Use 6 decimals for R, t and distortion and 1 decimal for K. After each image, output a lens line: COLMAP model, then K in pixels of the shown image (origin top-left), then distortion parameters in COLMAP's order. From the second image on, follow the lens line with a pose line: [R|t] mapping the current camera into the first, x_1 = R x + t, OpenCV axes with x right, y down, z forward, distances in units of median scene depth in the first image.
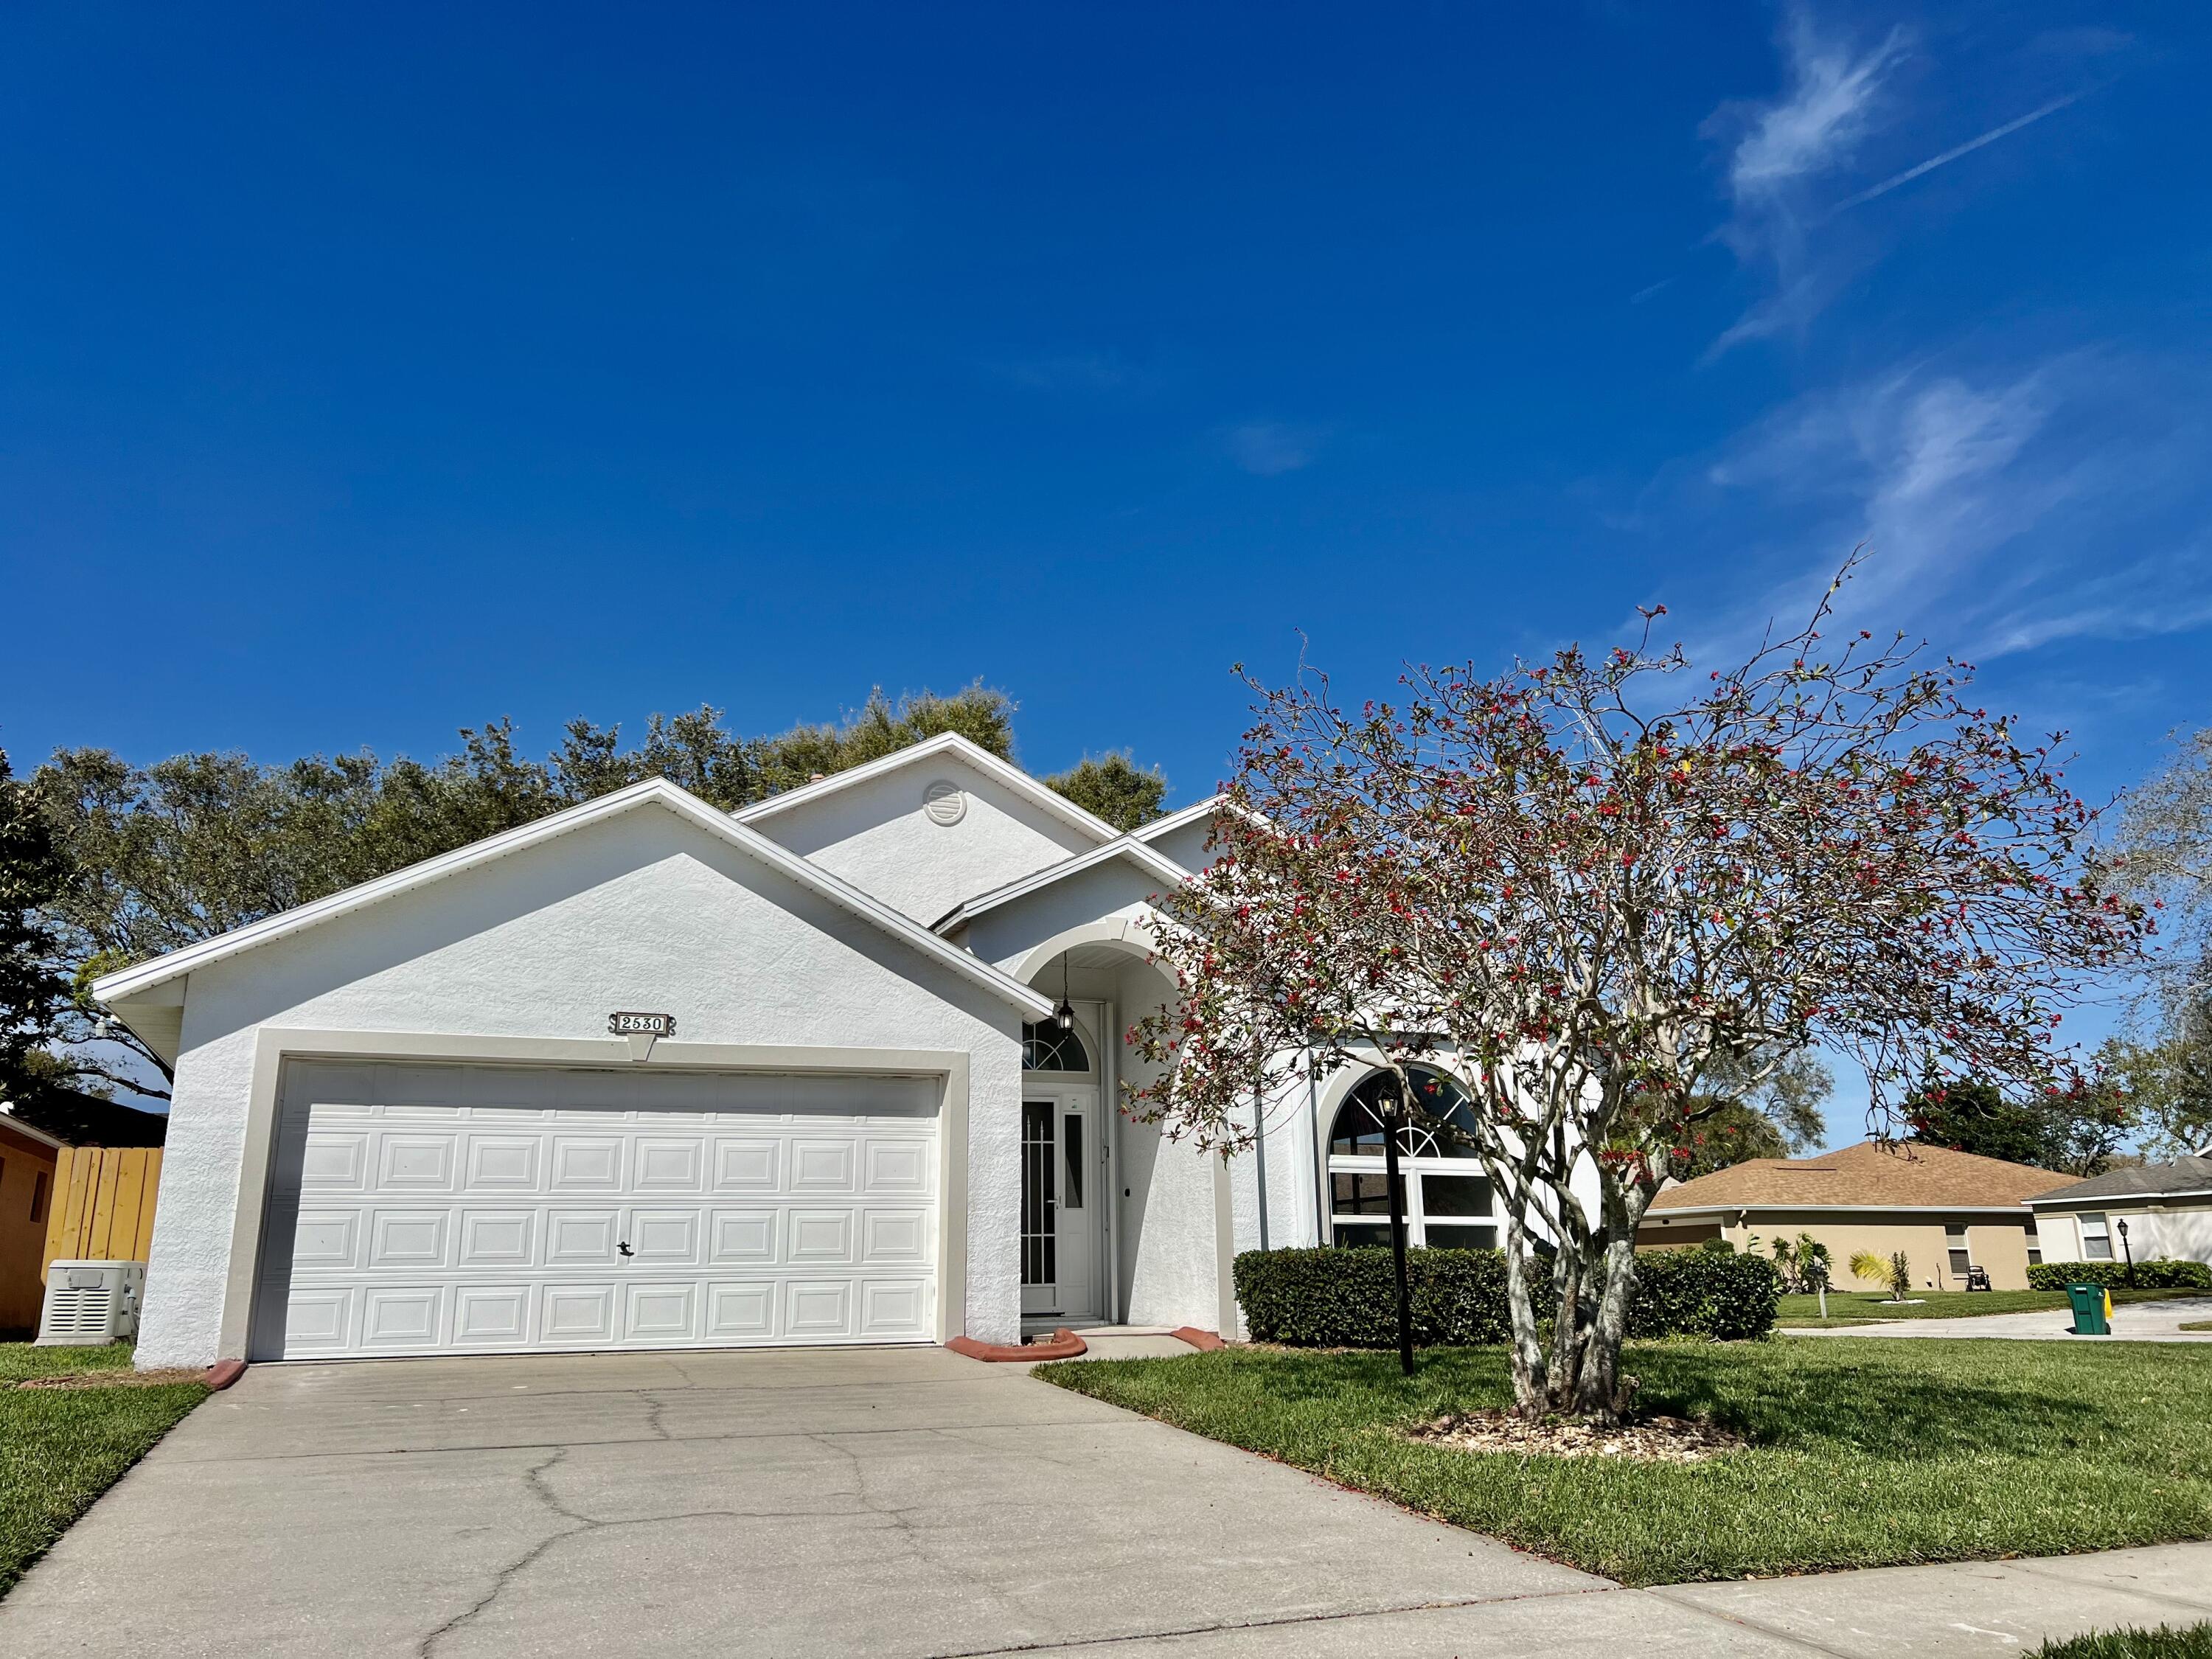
lens RADIAL K [[1684.4, 0, 1096.2], [0, 1684.4, 829.8], [0, 0, 1]] dist [0.046139, -0.065435]
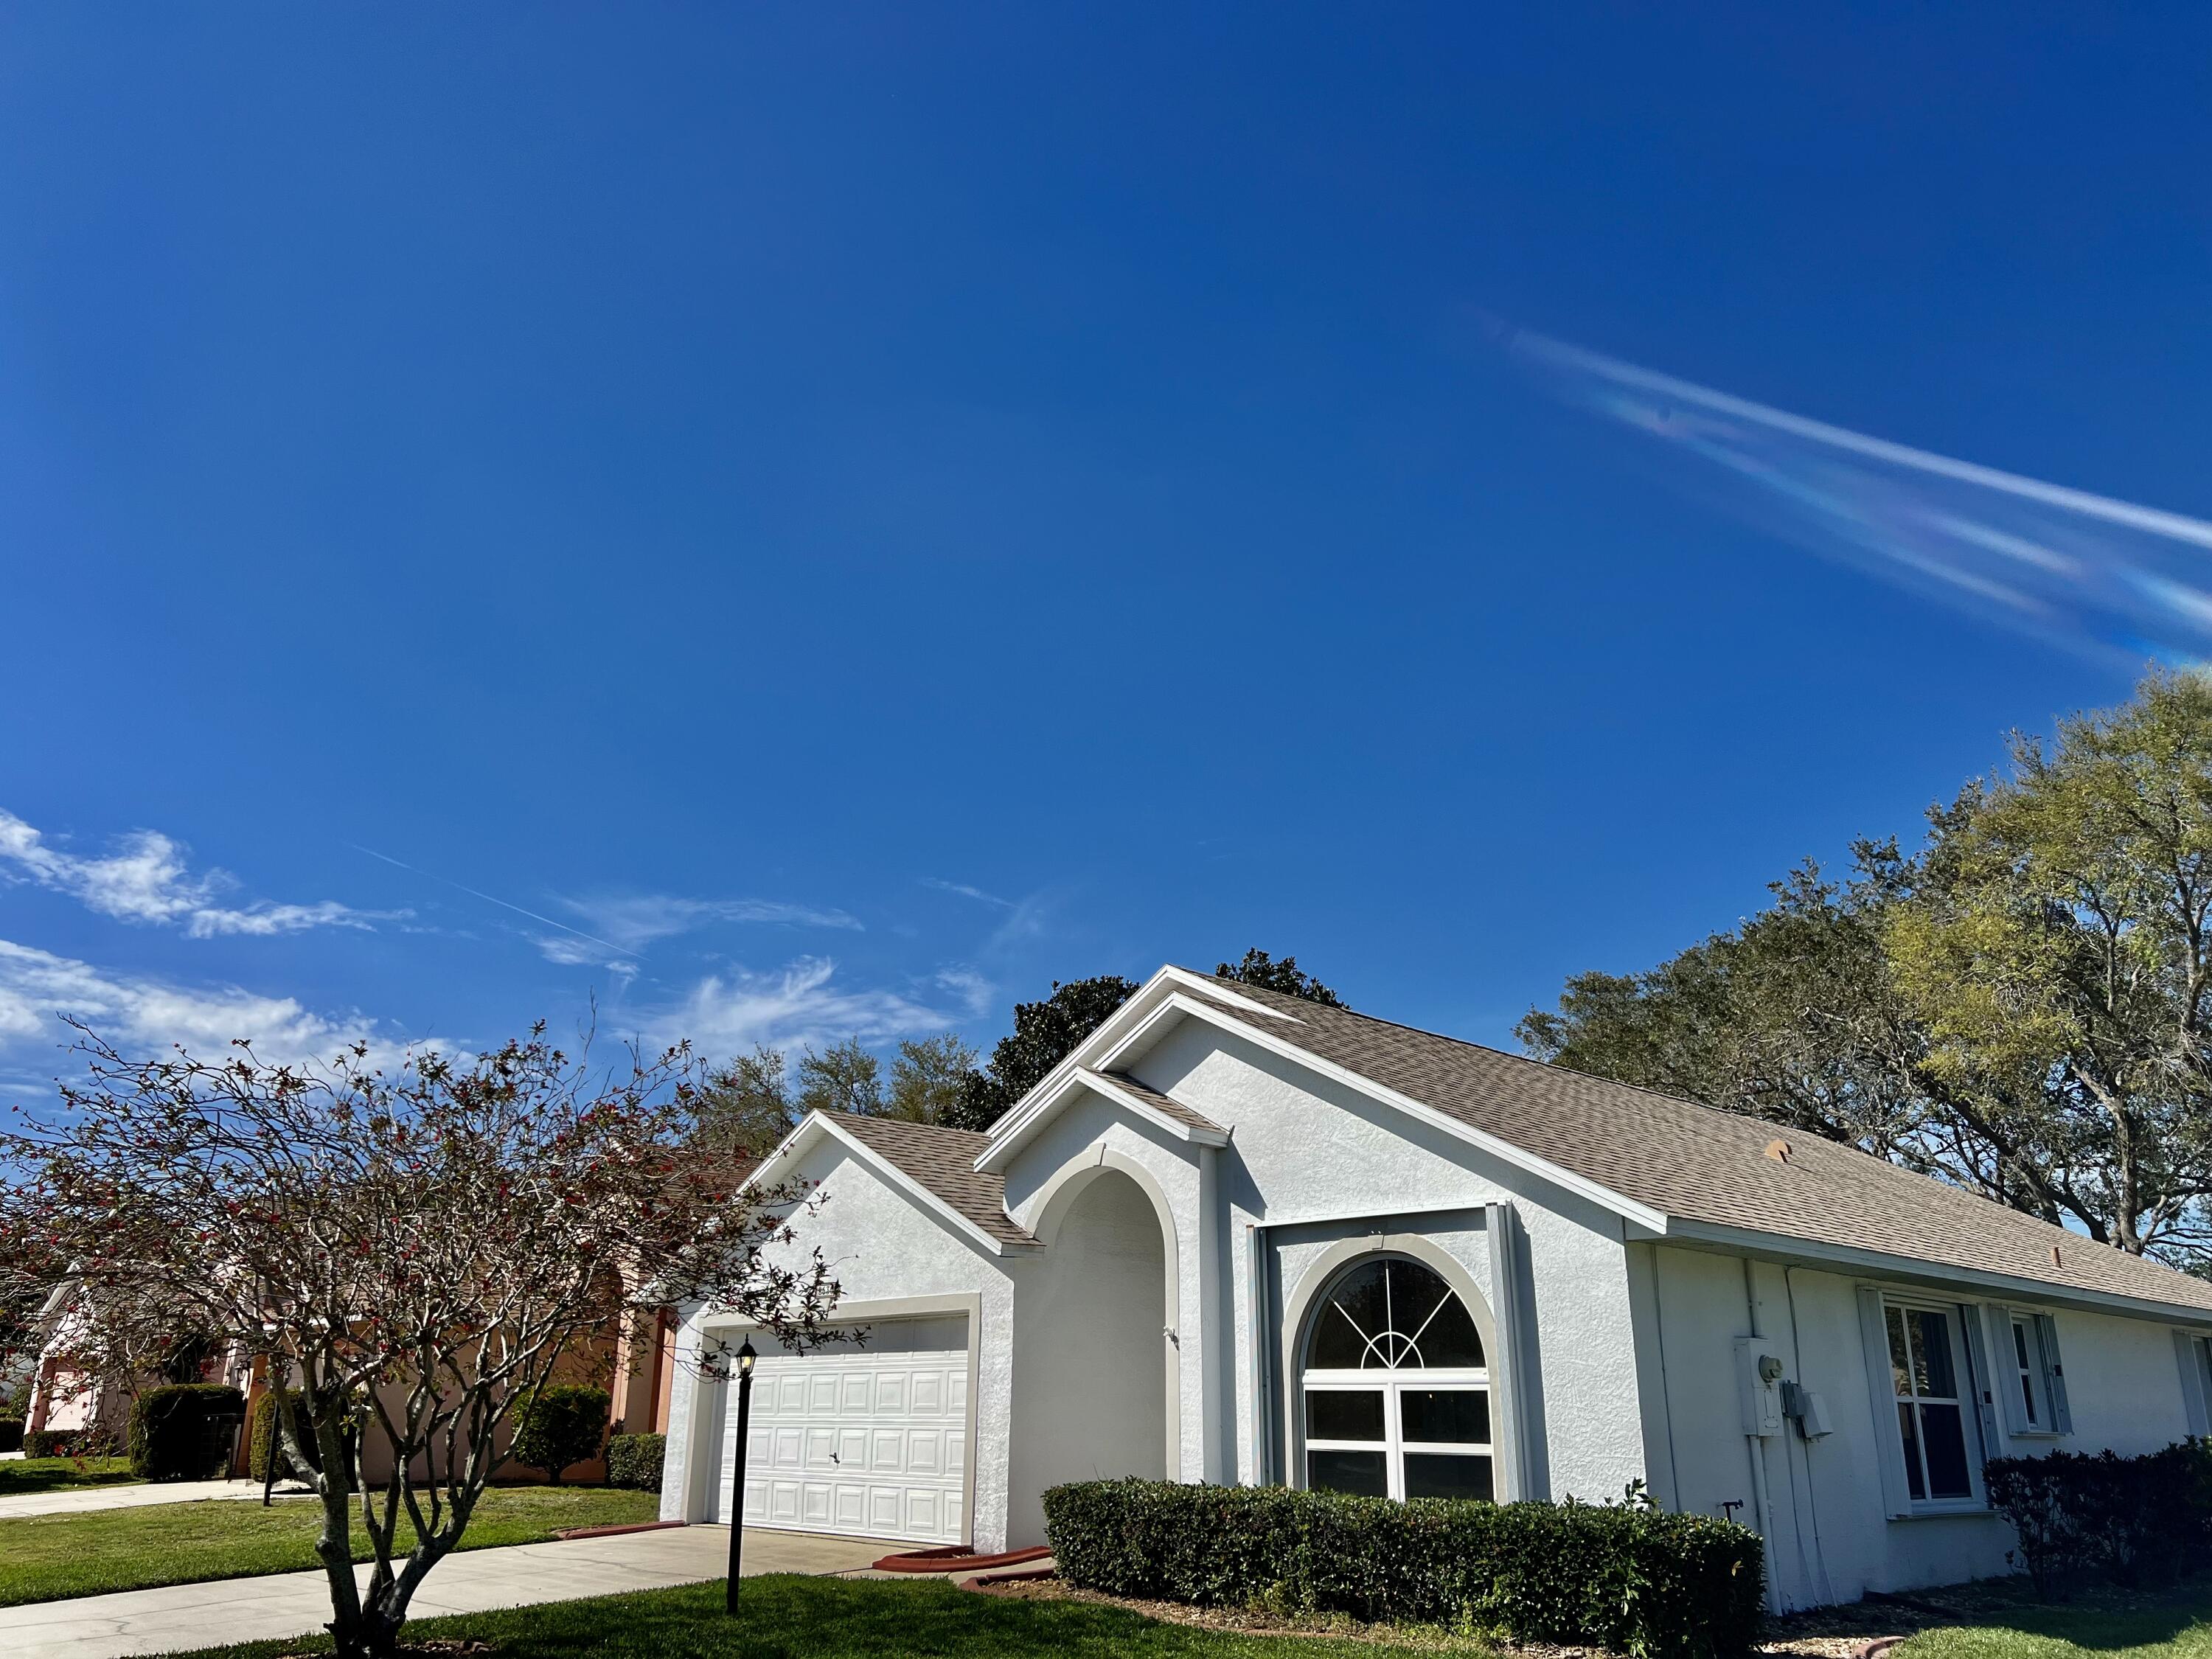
lens RADIAL K [[1684.4, 0, 1096.2], [0, 1684.4, 829.8], [0, 0, 1]] dist [0.046139, -0.065435]
pose [[0.351073, -0.290340, -0.890197, 0.960790], [0.232539, 0.947962, -0.217473, 0.090162], [0.907013, -0.130657, 0.400319, 0.572782]]
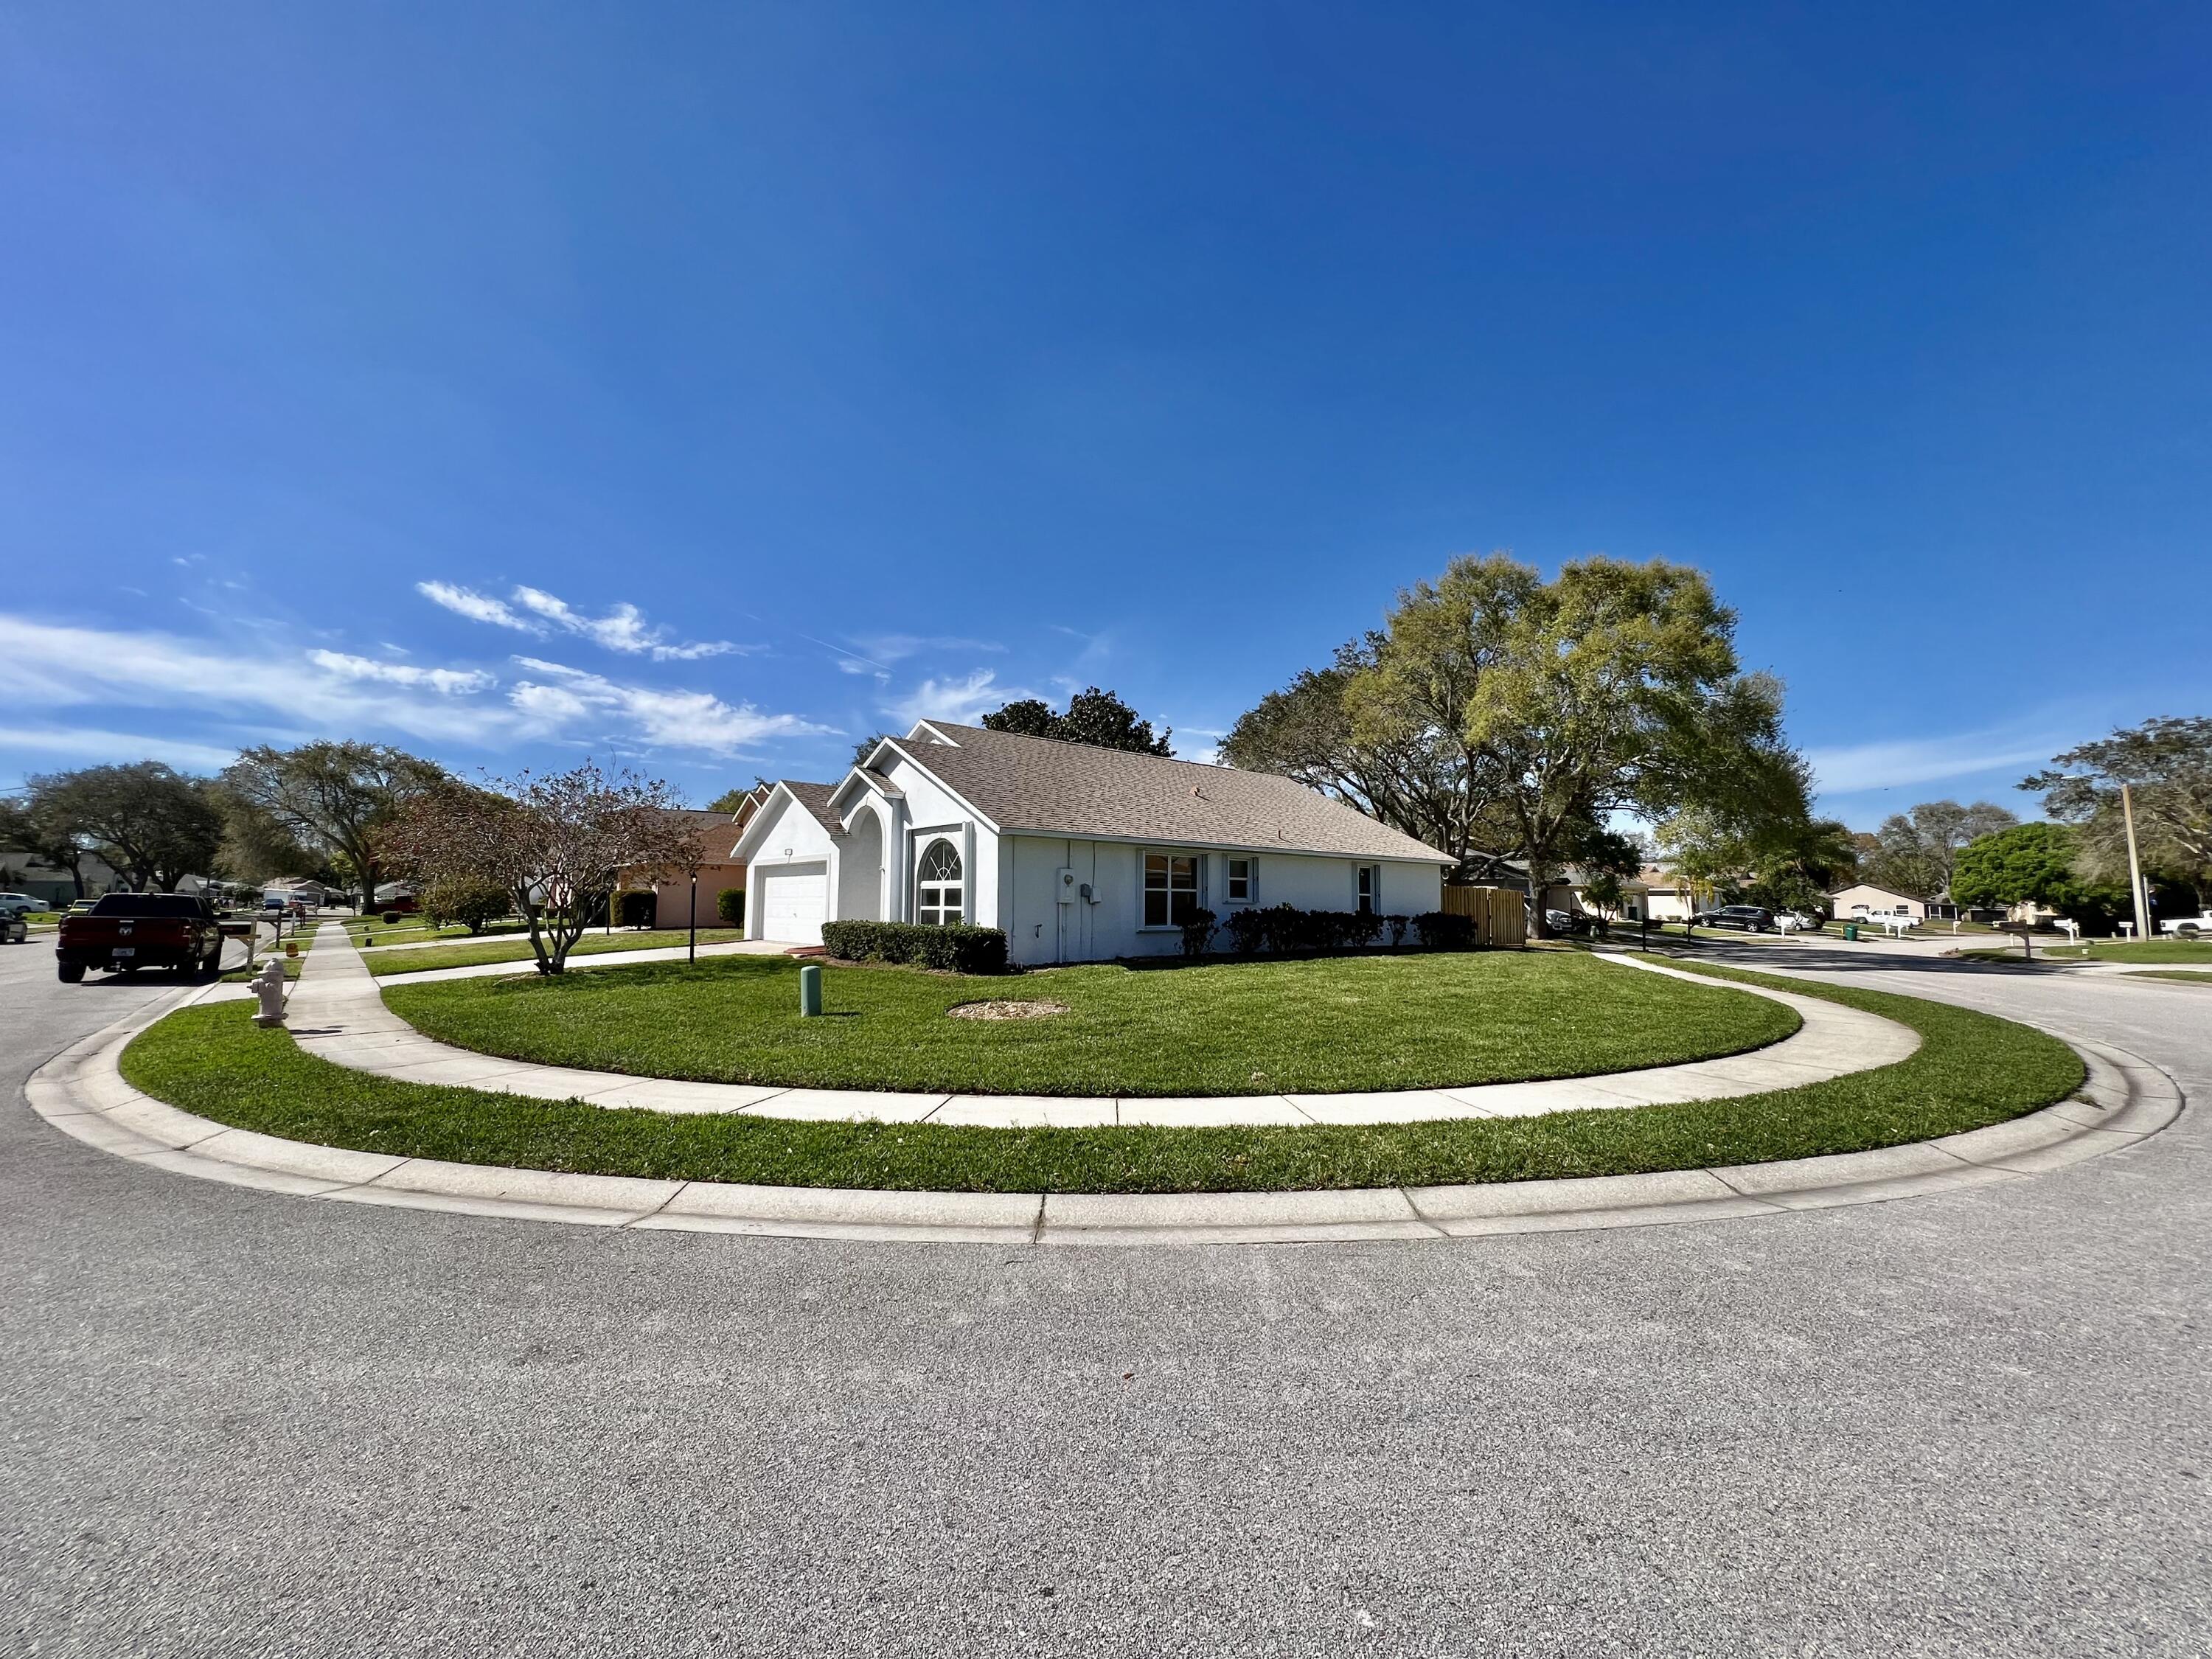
lens RADIAL K [[884.4, 0, 1099.4], [0, 884.4, 828.4], [0, 0, 1]] dist [-0.001516, 0.000076]
pose [[0.326940, -0.063933, -0.942880, 1.369974], [0.243289, 0.969775, 0.018603, 0.156049], [0.913193, -0.235474, 0.332613, 0.821522]]
